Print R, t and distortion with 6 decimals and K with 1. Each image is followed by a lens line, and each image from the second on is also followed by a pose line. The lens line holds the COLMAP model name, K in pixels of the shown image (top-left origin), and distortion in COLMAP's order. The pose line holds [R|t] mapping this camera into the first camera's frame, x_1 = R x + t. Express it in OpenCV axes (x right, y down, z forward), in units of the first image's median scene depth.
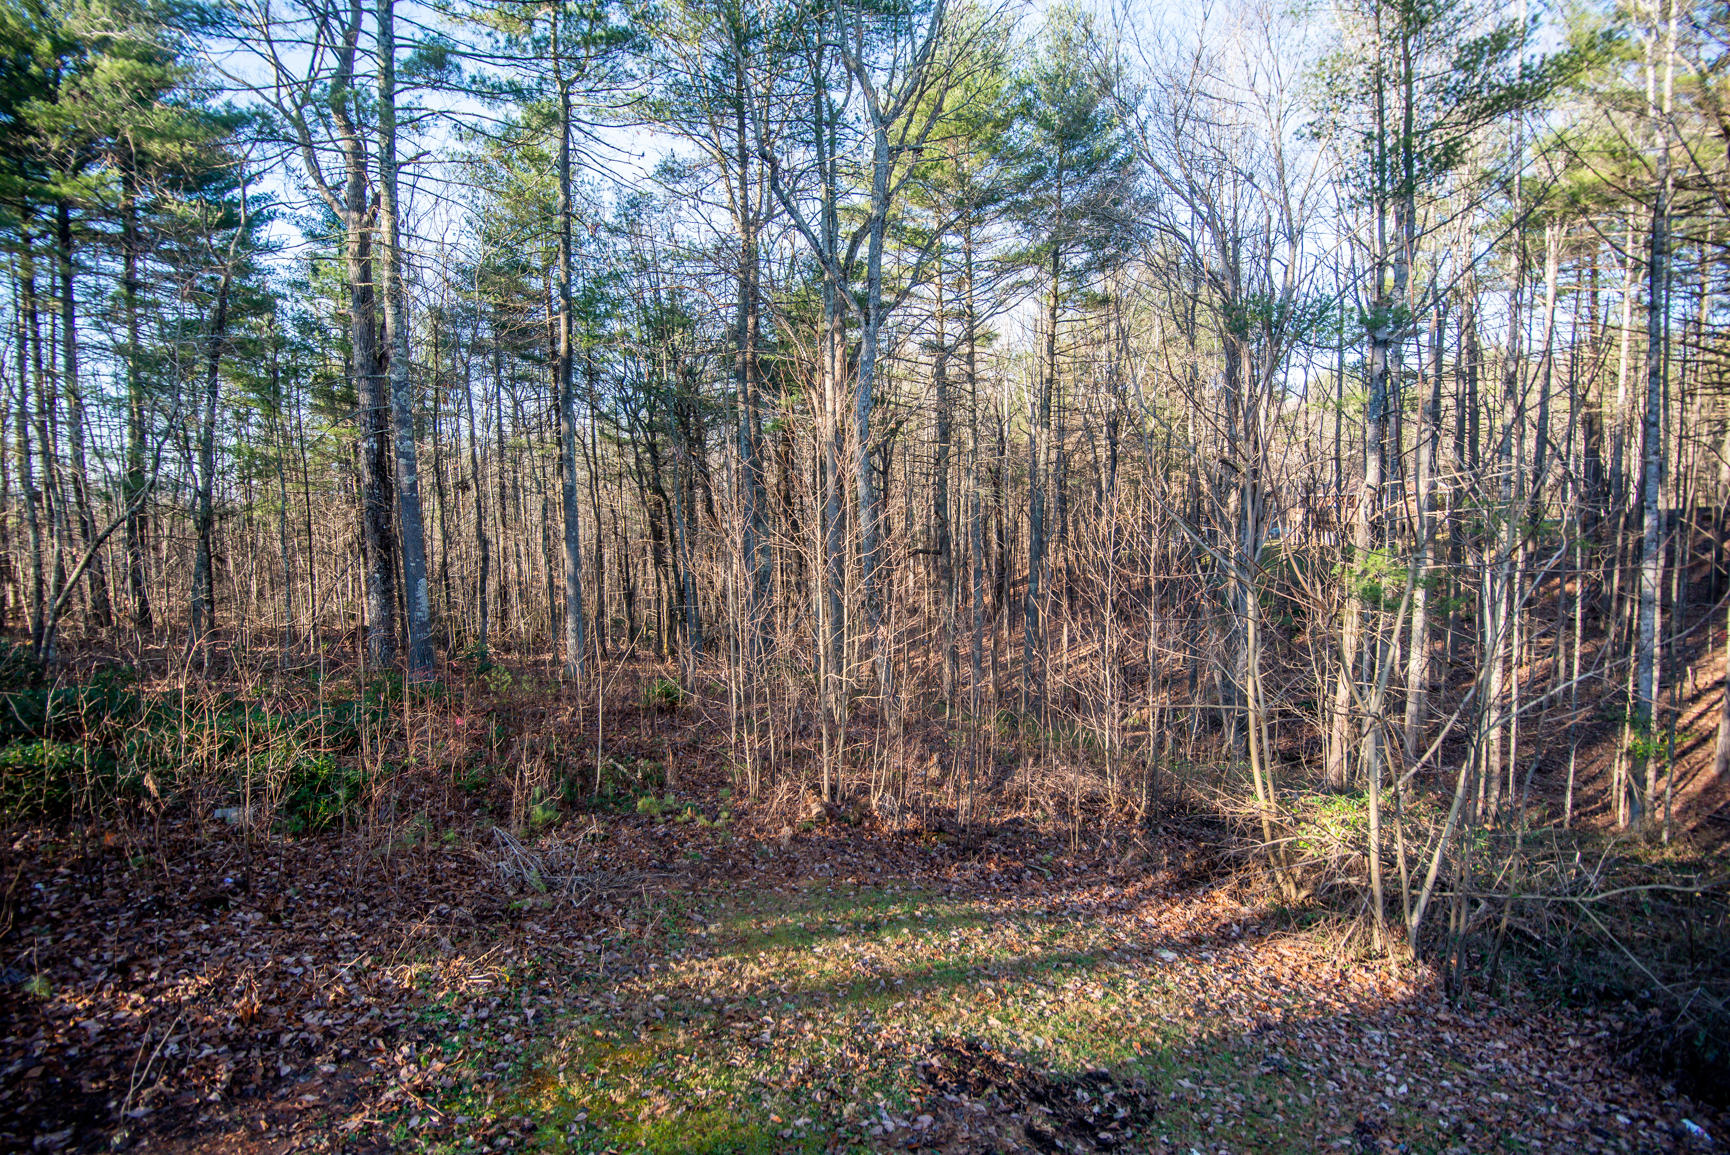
lens RADIAL K [[874.8, 0, 854.7], [0, 874.8, 586.1], [0, 0, 1]] dist [-0.024314, 0.000731]
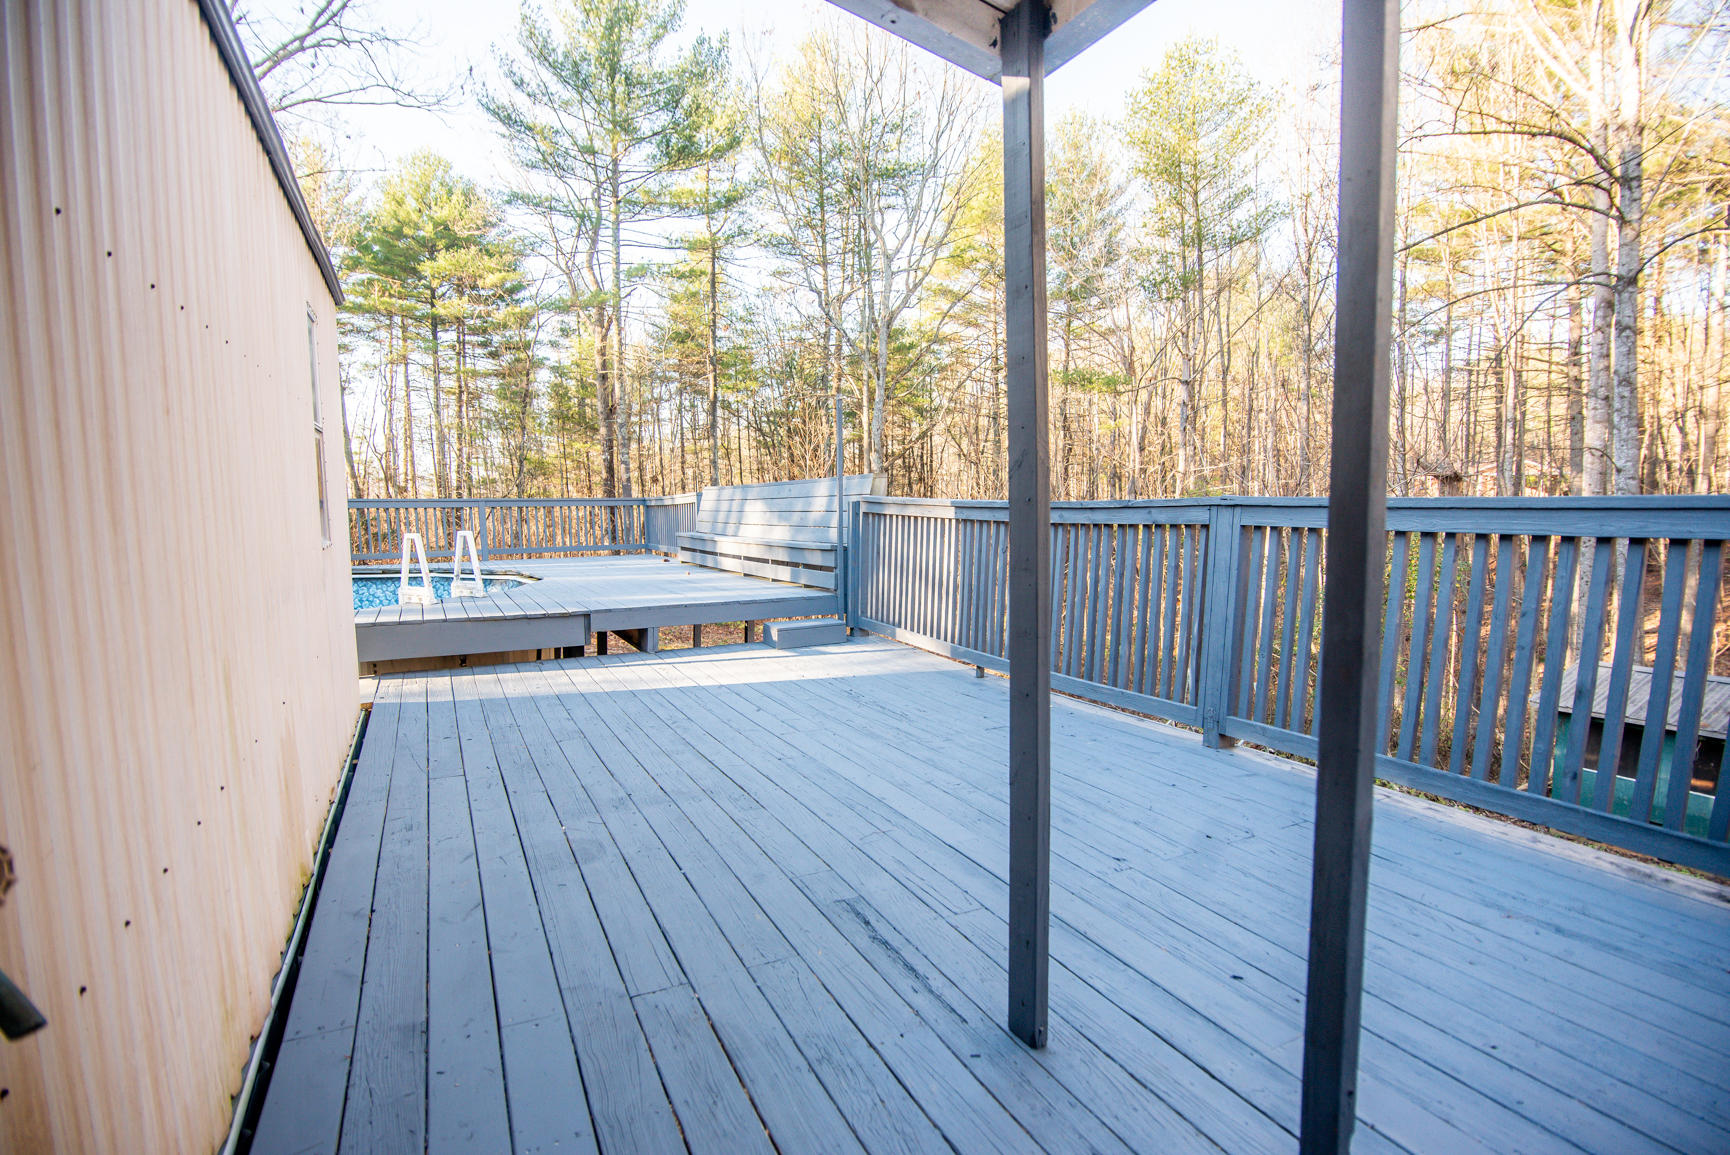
lens RADIAL K [[874.8, 0, 854.7], [0, 874.8, 586.1], [0, 0, 1]] dist [-0.024314, 0.000731]
pose [[0.981959, 0.019193, -0.188117, 0.166937], [-0.010719, 0.998886, 0.045963, 0.008578], [0.188789, -0.043117, 0.981071, -0.394521]]
